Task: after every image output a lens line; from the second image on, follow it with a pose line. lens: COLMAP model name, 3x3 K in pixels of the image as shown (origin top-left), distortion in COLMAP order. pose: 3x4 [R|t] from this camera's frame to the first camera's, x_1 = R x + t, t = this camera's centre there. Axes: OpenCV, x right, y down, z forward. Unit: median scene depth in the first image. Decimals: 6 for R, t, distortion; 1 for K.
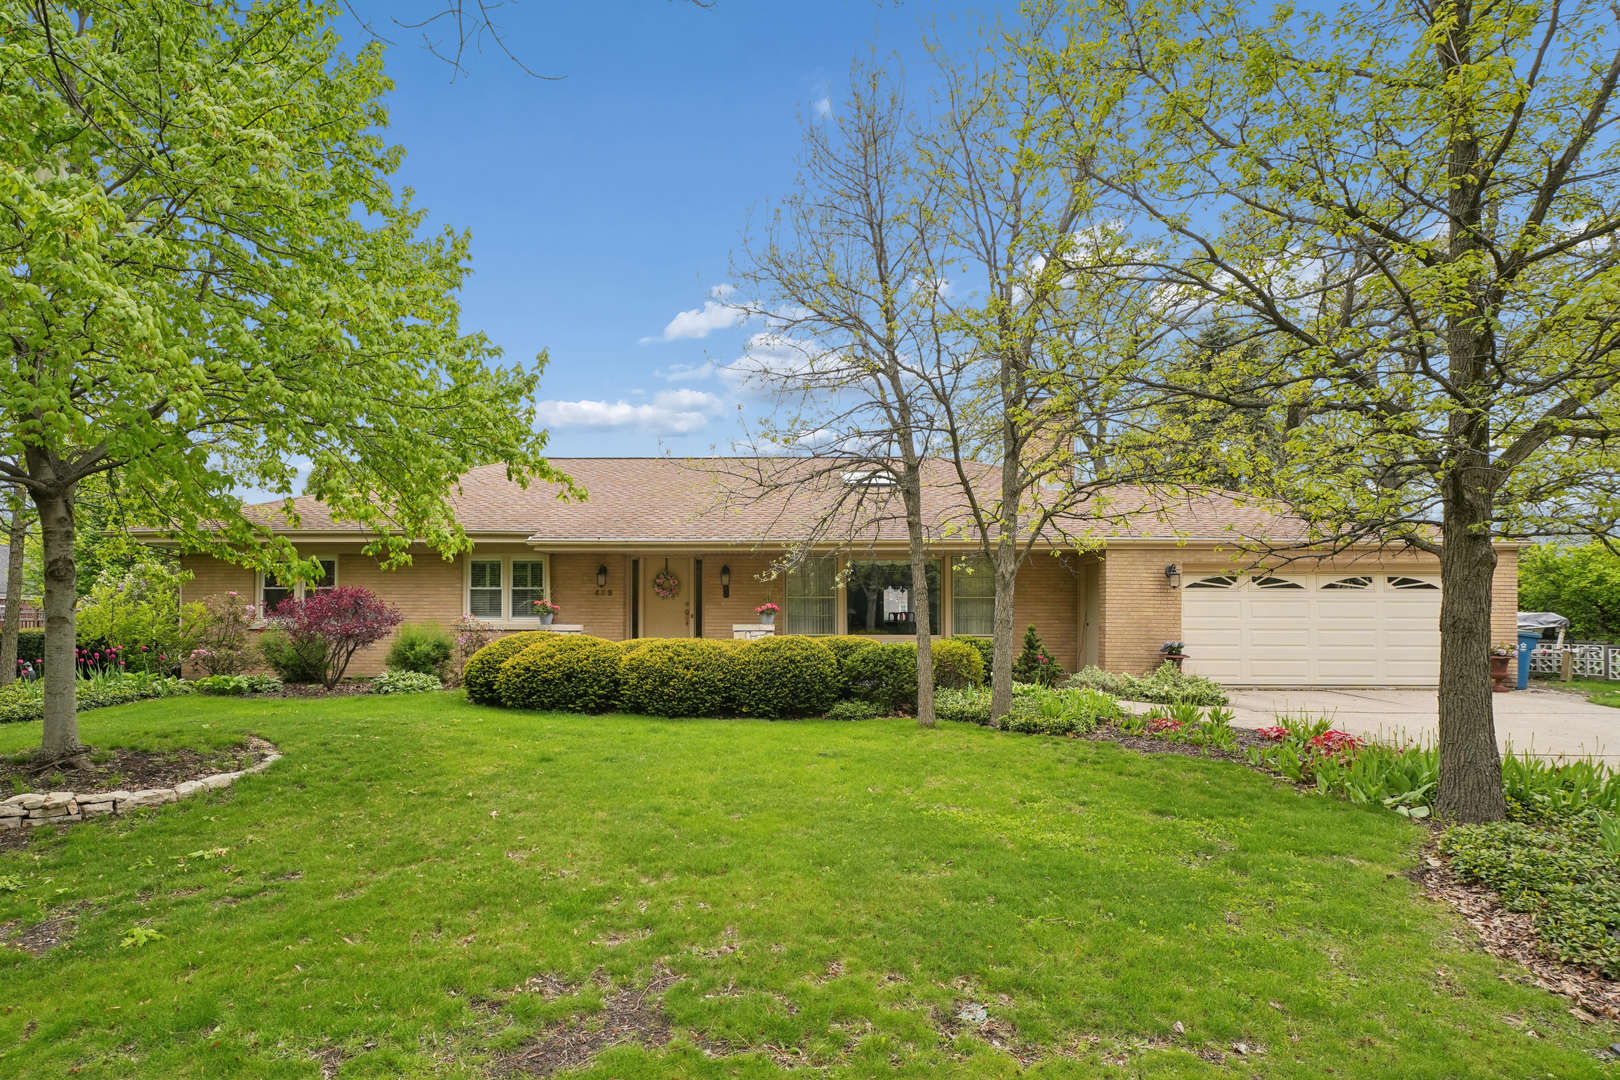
lens RADIAL K [[729.1, 0, 810.0], [0, 729.1, 540.0], [0, 0, 1]] dist [0.000777, 0.000068]
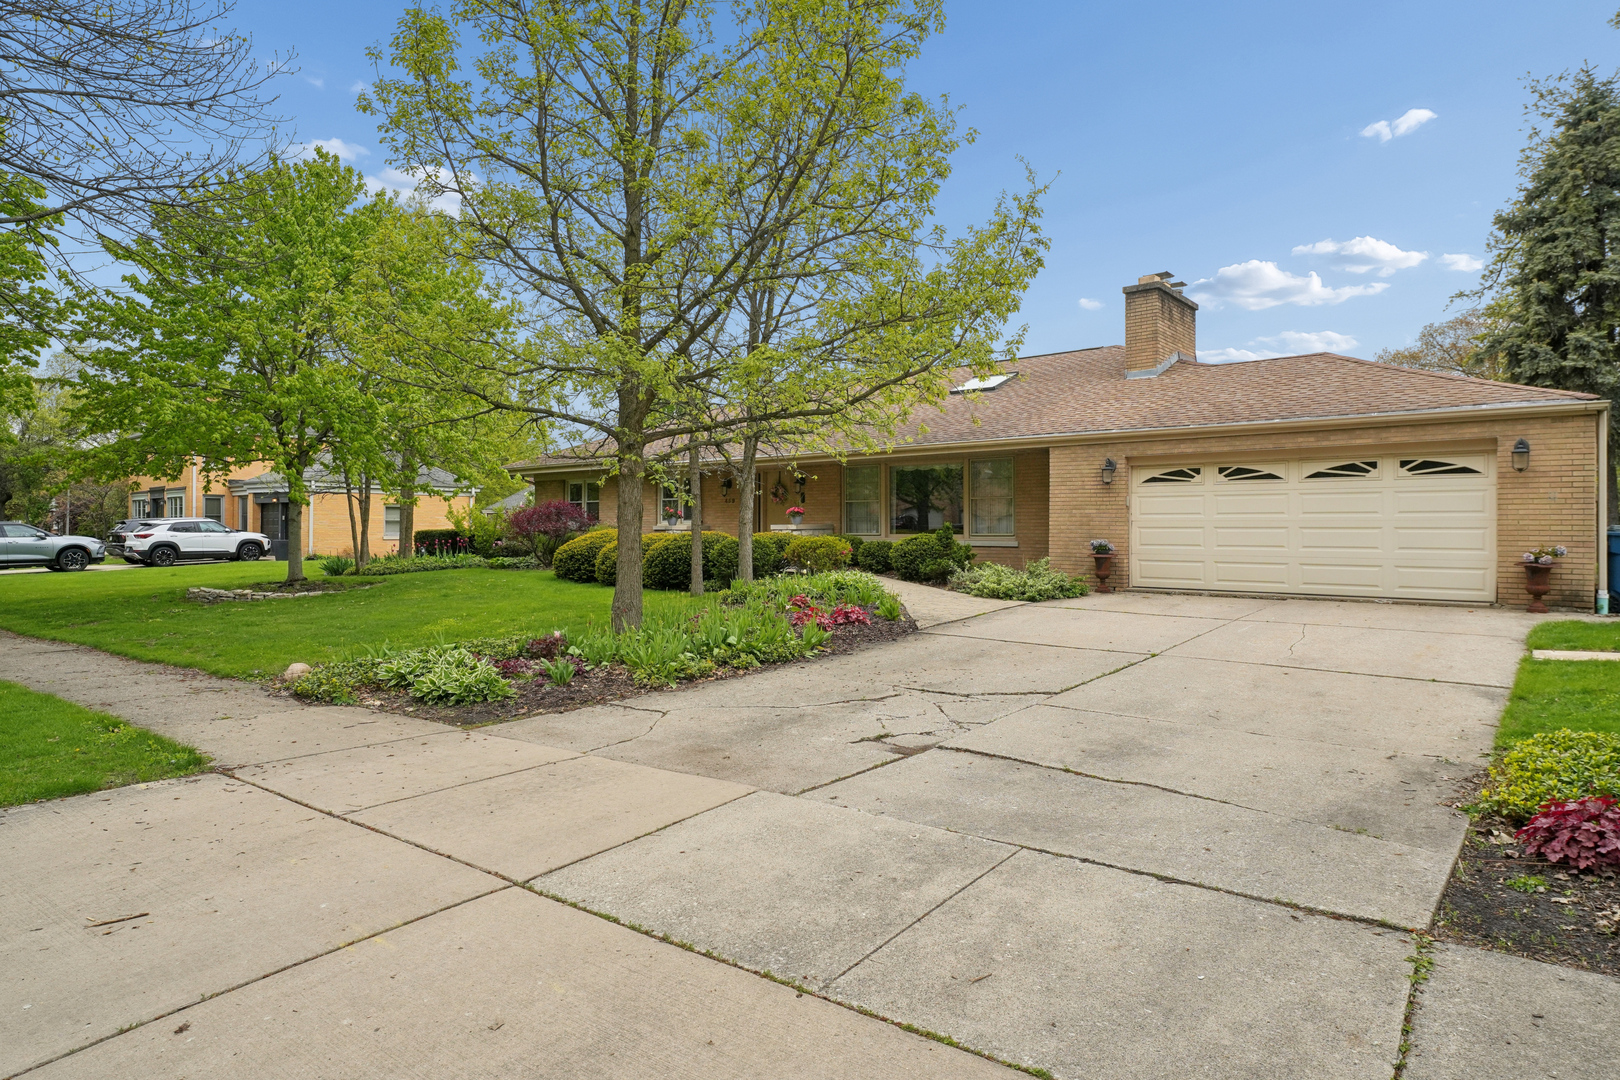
lens RADIAL K [[909.3, 0, 810.0], [0, 909.3, 540.0], [0, 0, 1]] dist [-0.001393, -0.000157]
pose [[0.821757, 0.000491, -0.569838, 0.827823], [0.068694, 0.992621, 0.099919, -0.006199], [0.565683, -0.121254, 0.815659, -0.179174]]
